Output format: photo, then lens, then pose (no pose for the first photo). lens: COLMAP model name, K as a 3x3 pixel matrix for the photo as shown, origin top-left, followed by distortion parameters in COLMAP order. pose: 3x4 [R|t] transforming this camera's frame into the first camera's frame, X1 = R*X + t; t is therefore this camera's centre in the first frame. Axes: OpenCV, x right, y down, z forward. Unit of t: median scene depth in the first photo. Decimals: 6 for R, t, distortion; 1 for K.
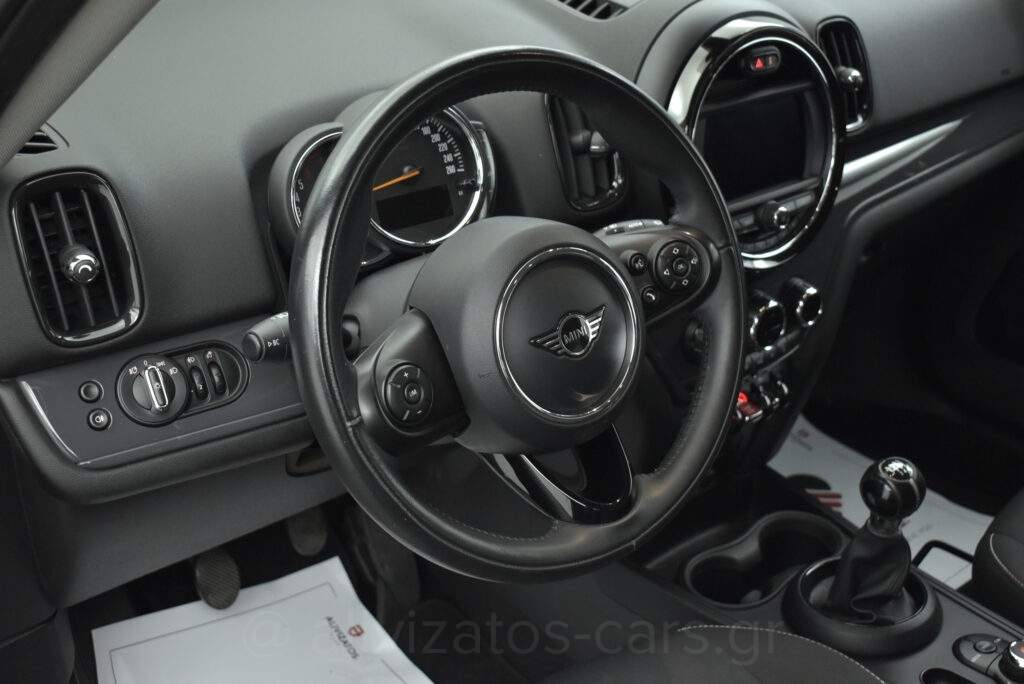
lens RADIAL K [[1221.5, 0, 512.0], [0, 1221.5, 342.0], [0, 0, 1]] dist [-0.051492, -0.005802]
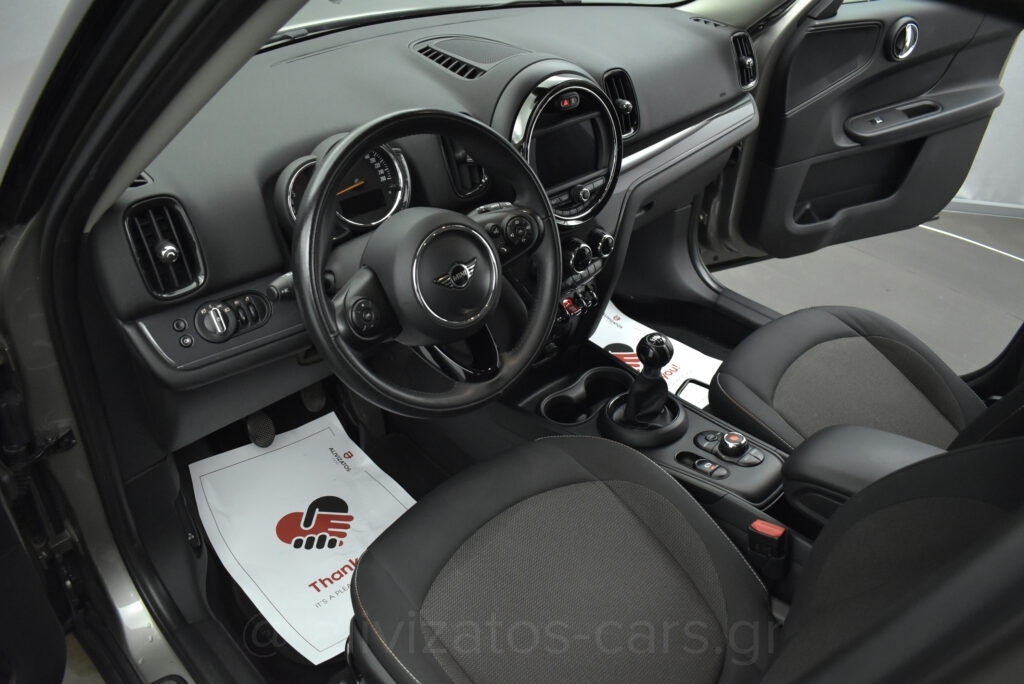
lens RADIAL K [[814.6, 0, 512.0], [0, 814.6, 342.0], [0, 0, 1]] dist [-0.090942, -0.002982]
pose [[0.995117, -0.061294, 0.077365, 0.026109], [0.053313, 0.993425, 0.101309, -0.021686], [-0.083066, -0.096690, 0.991842, -0.140270]]
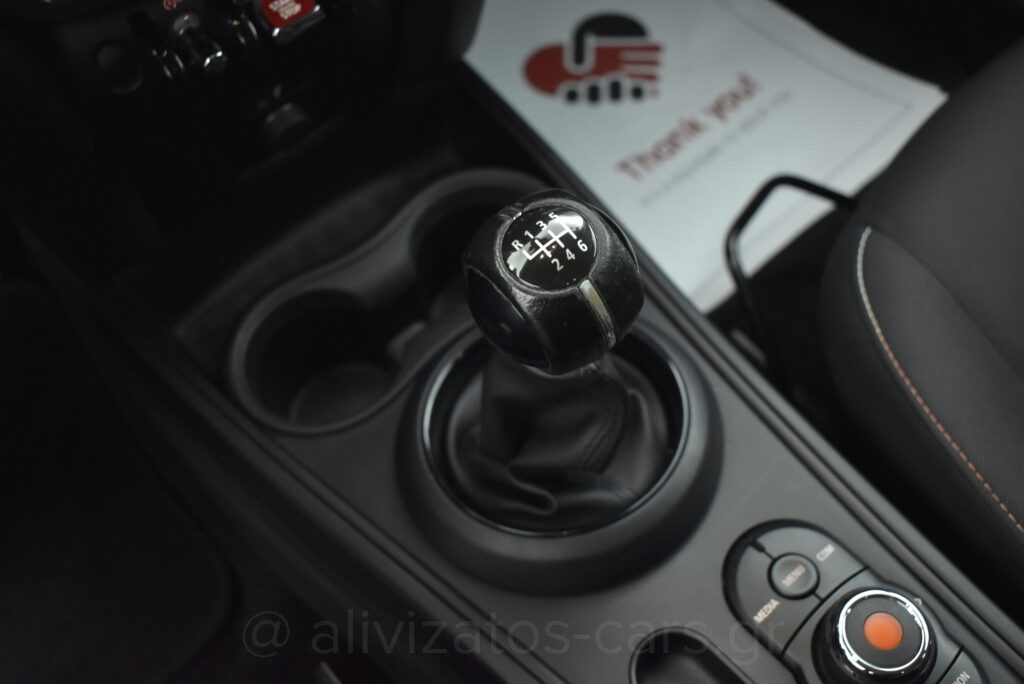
lens RADIAL K [[943.2, 0, 512.0], [0, 943.2, 342.0], [0, 0, 1]] dist [-0.045912, 0.008443]
pose [[0.997293, -0.044890, -0.058243, 0.354964], [0.069320, 0.838222, 0.540906, -0.016911], [0.024539, -0.543479, 0.839064, 0.856867]]
